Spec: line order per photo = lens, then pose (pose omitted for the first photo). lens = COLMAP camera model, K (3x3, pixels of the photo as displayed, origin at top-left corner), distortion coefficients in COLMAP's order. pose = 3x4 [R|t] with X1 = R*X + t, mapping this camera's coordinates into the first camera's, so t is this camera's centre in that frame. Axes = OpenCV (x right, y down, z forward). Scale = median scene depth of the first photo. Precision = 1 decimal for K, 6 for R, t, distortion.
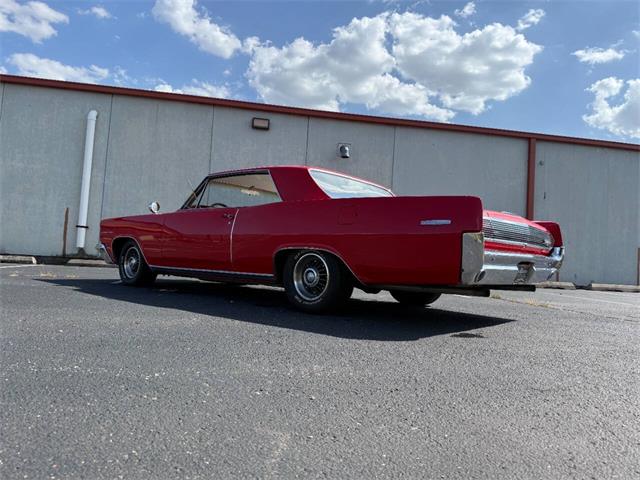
lens RADIAL K [[454.2, 0, 319.2], [0, 454.2, 239.3], [0, 0, 1]] dist [0.036128, -0.048303]
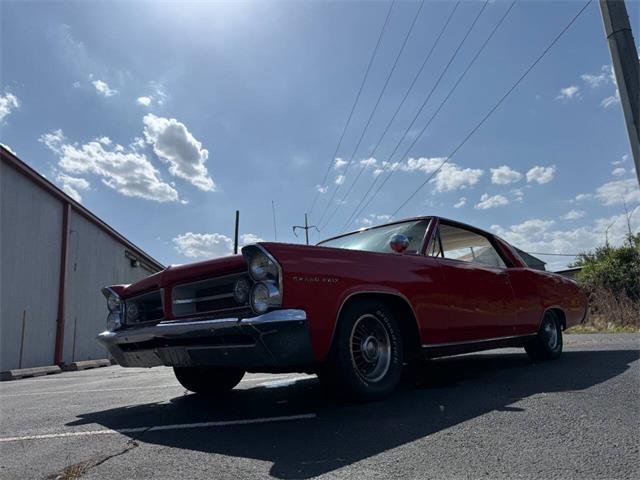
lens RADIAL K [[454.2, 0, 313.7], [0, 454.2, 238.6], [0, 0, 1]] dist [0.036128, -0.048303]
pose [[0.065075, 0.156930, 0.985463, -0.446292], [0.022330, 0.987080, -0.158662, 0.006088], [-0.997630, 0.032331, 0.060730, 0.512770]]
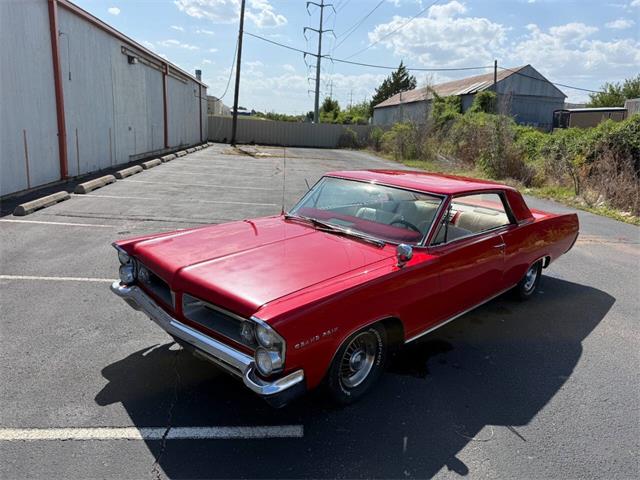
lens RADIAL K [[454.2, 0, 318.2], [0, 454.2, 242.1], [0, 0, 1]] dist [0.036128, -0.048303]
pose [[0.067176, -0.294261, 0.953361, -0.440229], [-0.102033, 0.948484, 0.299945, -0.118131], [-0.992510, -0.117423, 0.033691, 0.521743]]
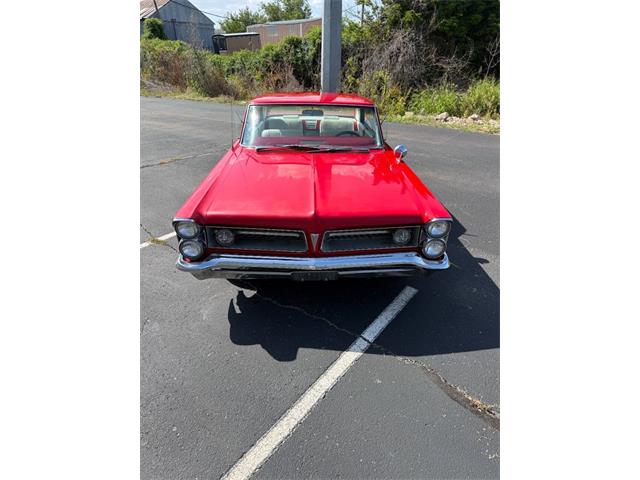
lens RADIAL K [[336.5, 0, 324.8], [0, 336.5, 243.7], [0, 0, 1]] dist [-0.002463, -0.005385]
pose [[-0.679210, -0.398522, 0.616323, -0.339199], [-0.077620, 0.874036, 0.479621, -0.098242], [-0.729828, 0.277924, -0.624587, 0.728091]]
